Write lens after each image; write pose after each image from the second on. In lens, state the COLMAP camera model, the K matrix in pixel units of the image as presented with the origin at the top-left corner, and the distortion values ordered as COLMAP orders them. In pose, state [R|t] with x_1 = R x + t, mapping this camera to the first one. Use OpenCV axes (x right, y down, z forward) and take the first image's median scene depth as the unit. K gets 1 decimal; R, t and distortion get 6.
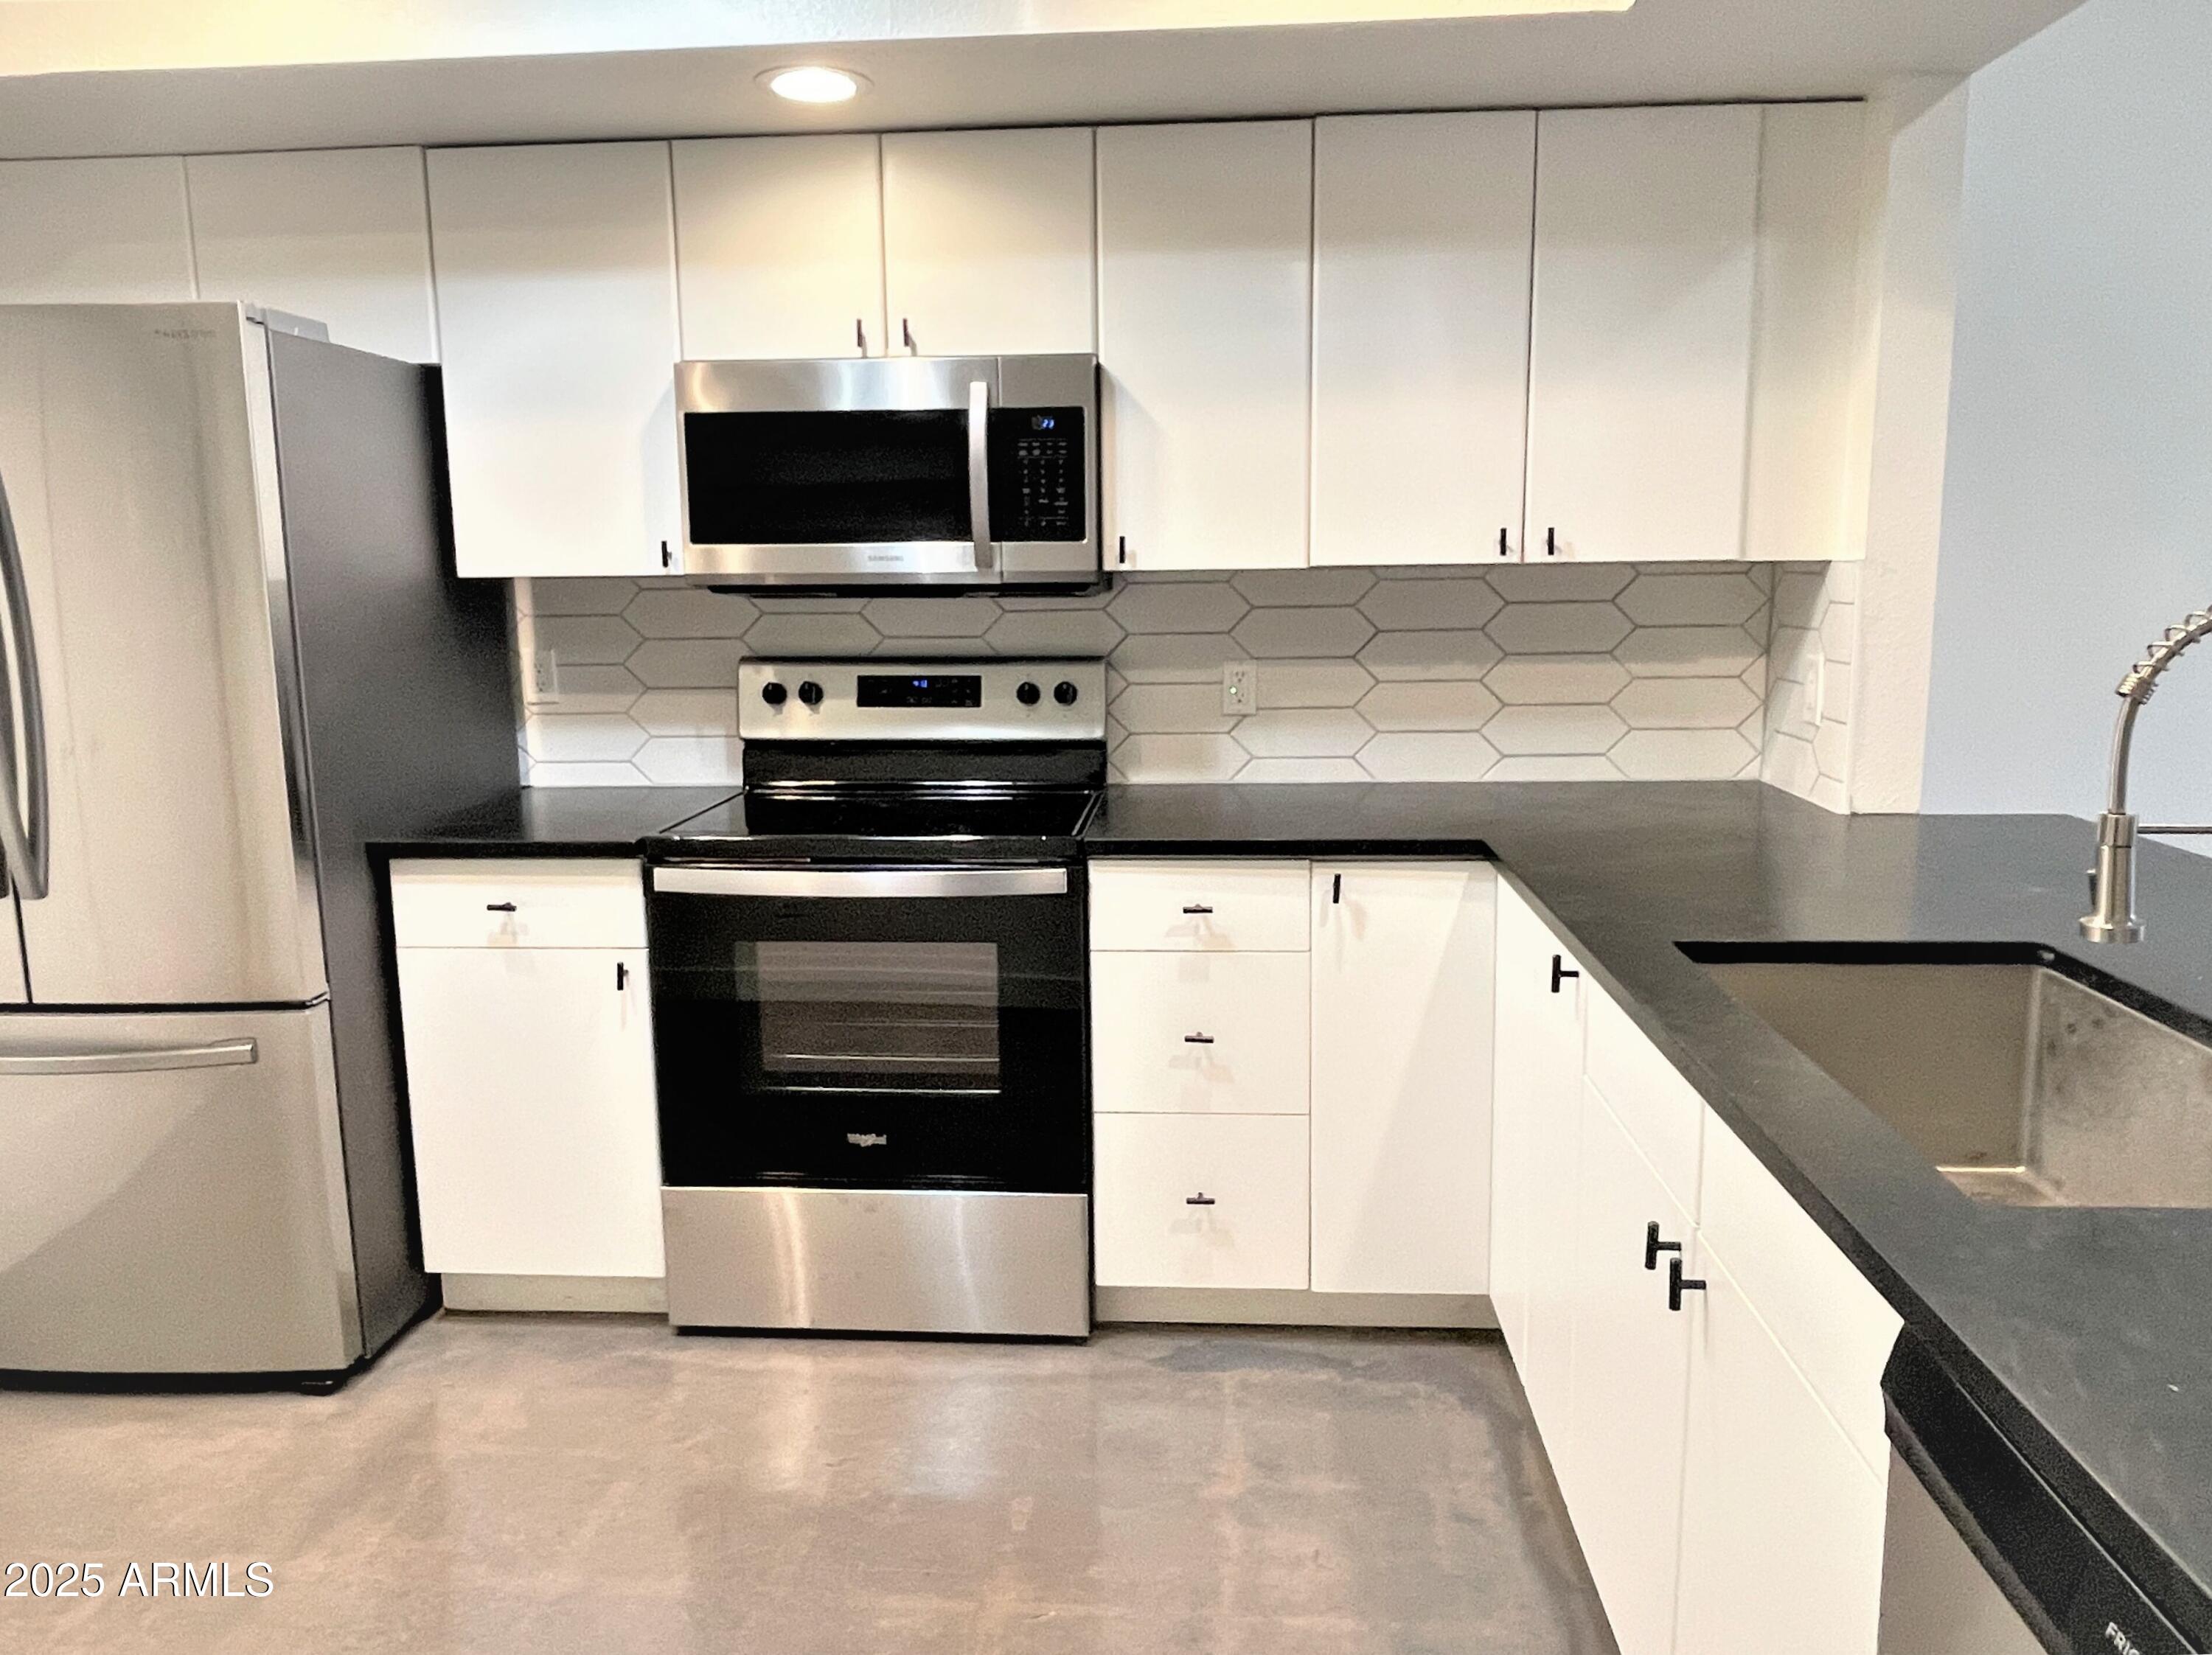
lens RADIAL K [[1513.1, 0, 1112.6], [0, 1513.1, 818.7], [0, 0, 1]] dist [0.002027, -0.009494]
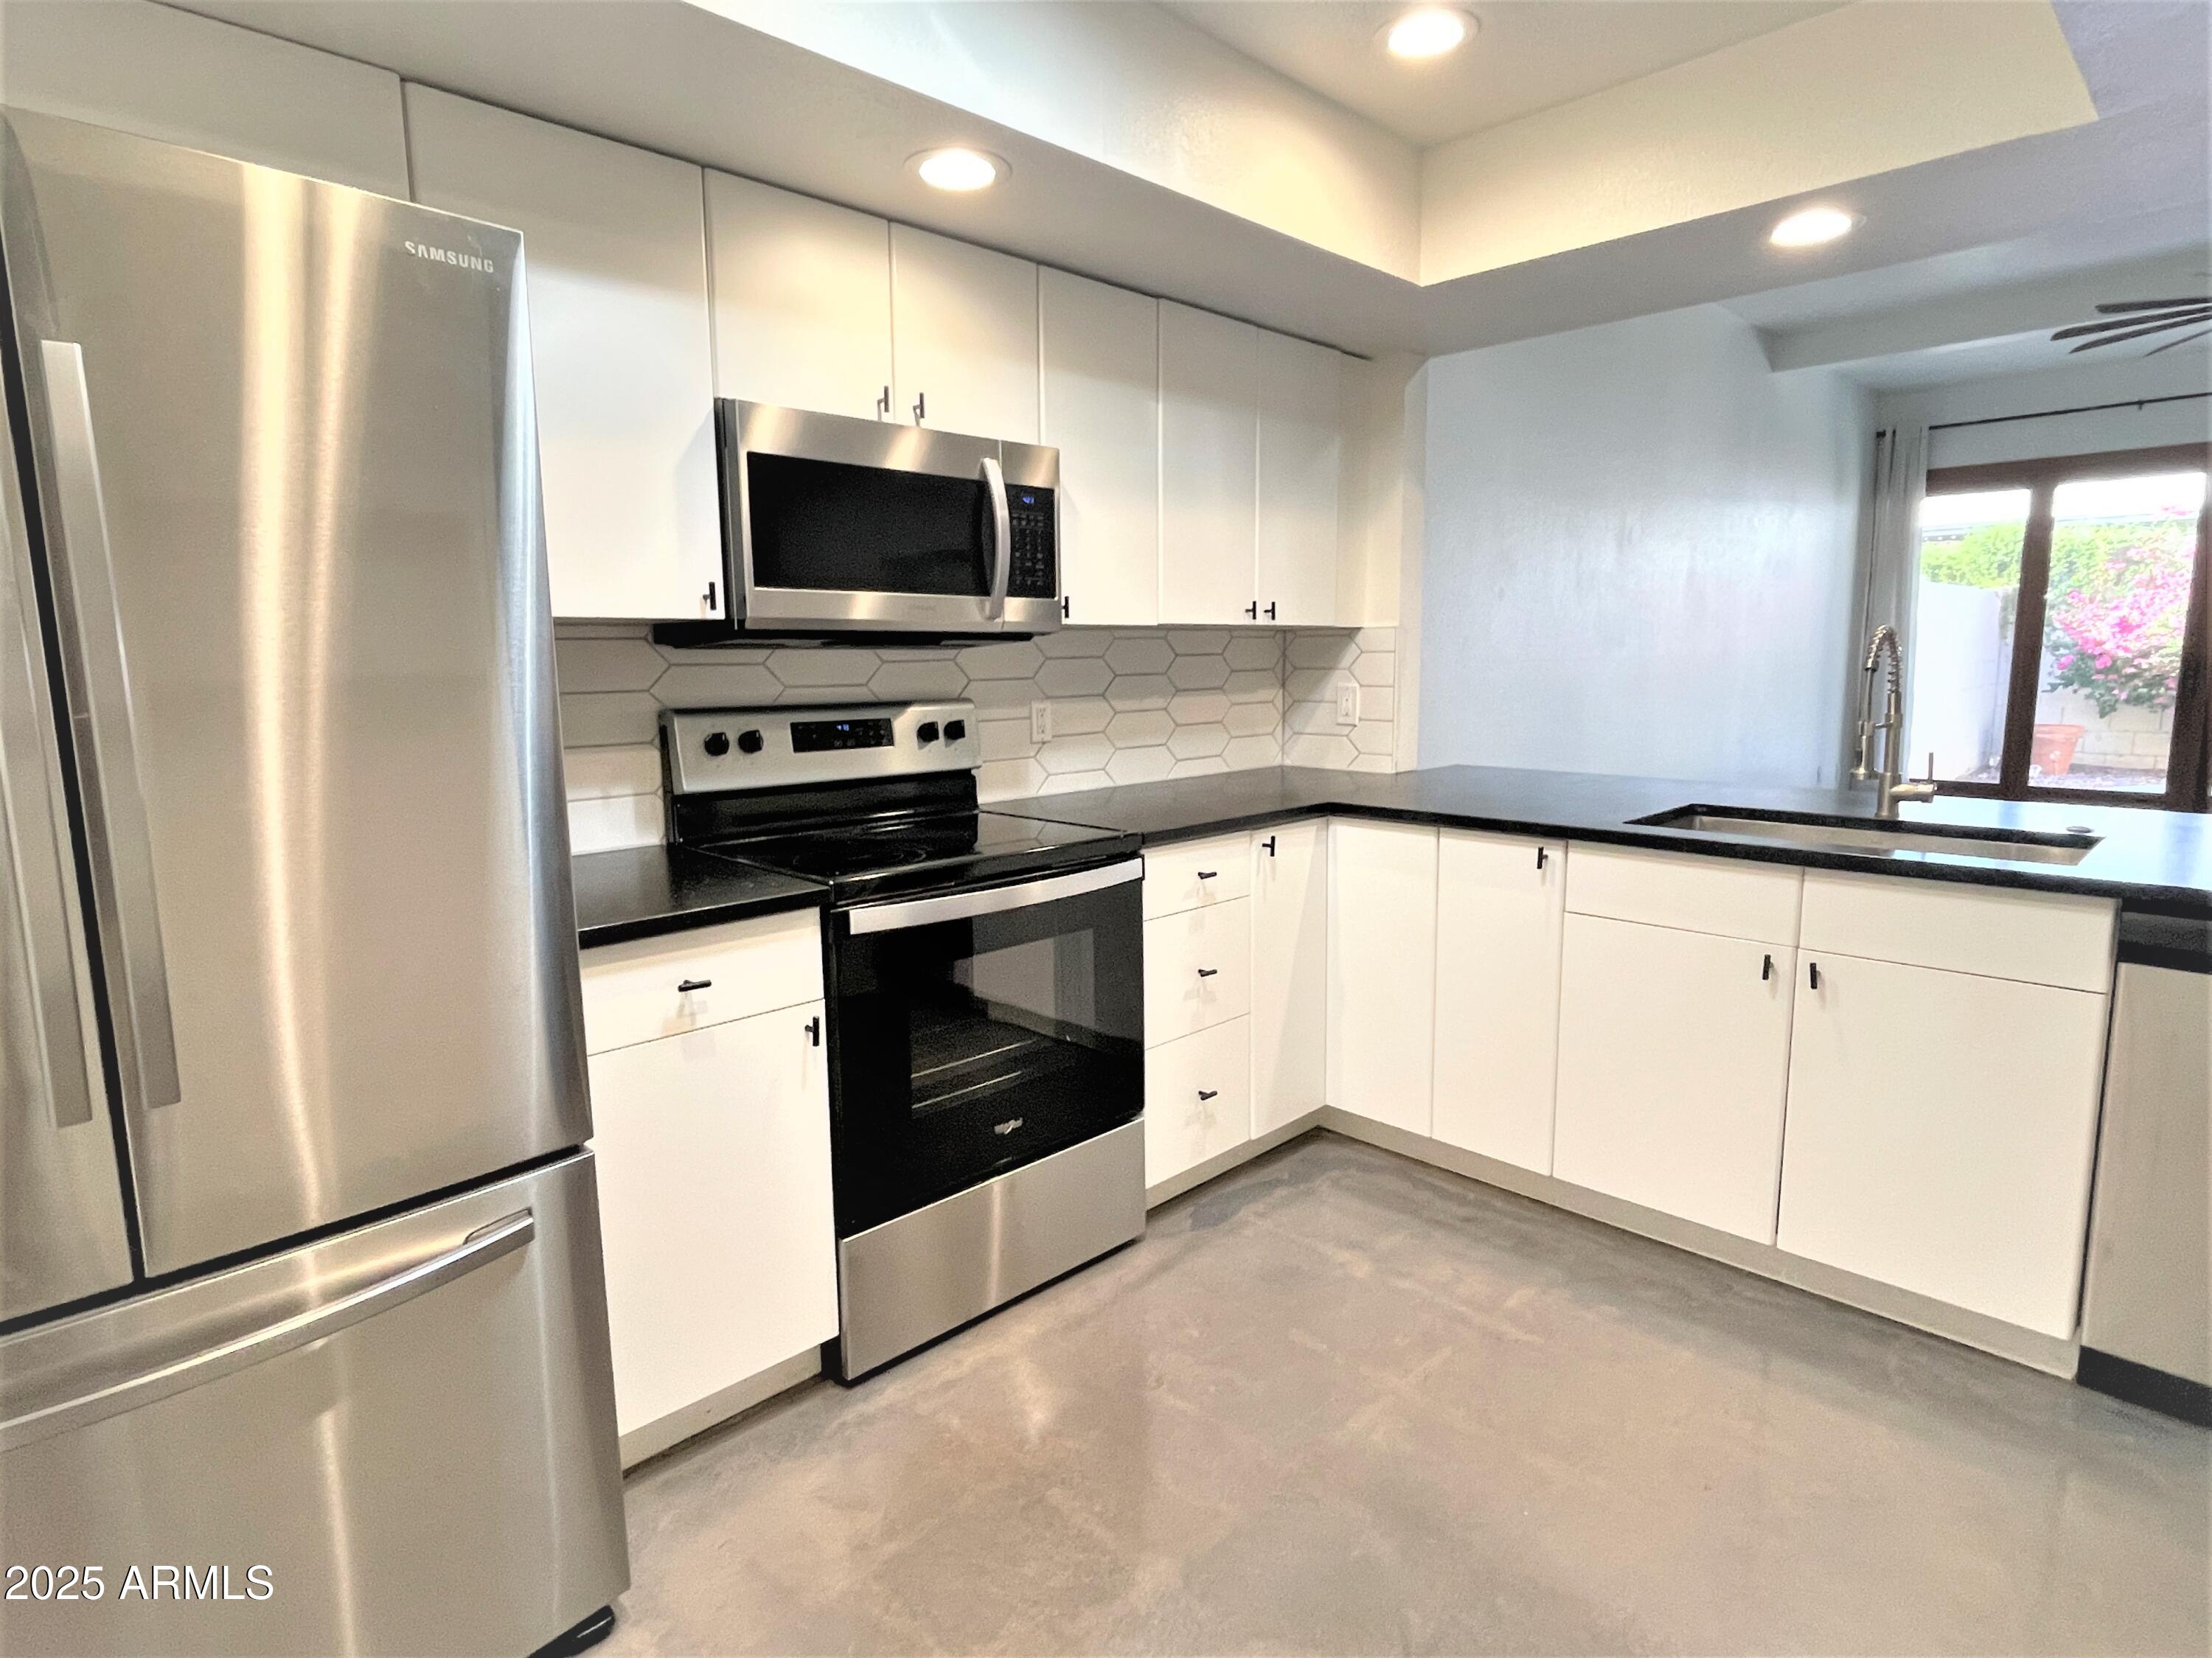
lens RADIAL K [[1155.8, 0, 1103.7], [0, 1155.8, 823.0], [0, 0, 1]] dist [-0.006505, 0.002333]
pose [[0.672115, -0.103100, 0.733234, -0.626081], [0.127204, 0.991614, 0.022829, -0.016976], [-0.729439, 0.077927, 0.679593, 0.311125]]
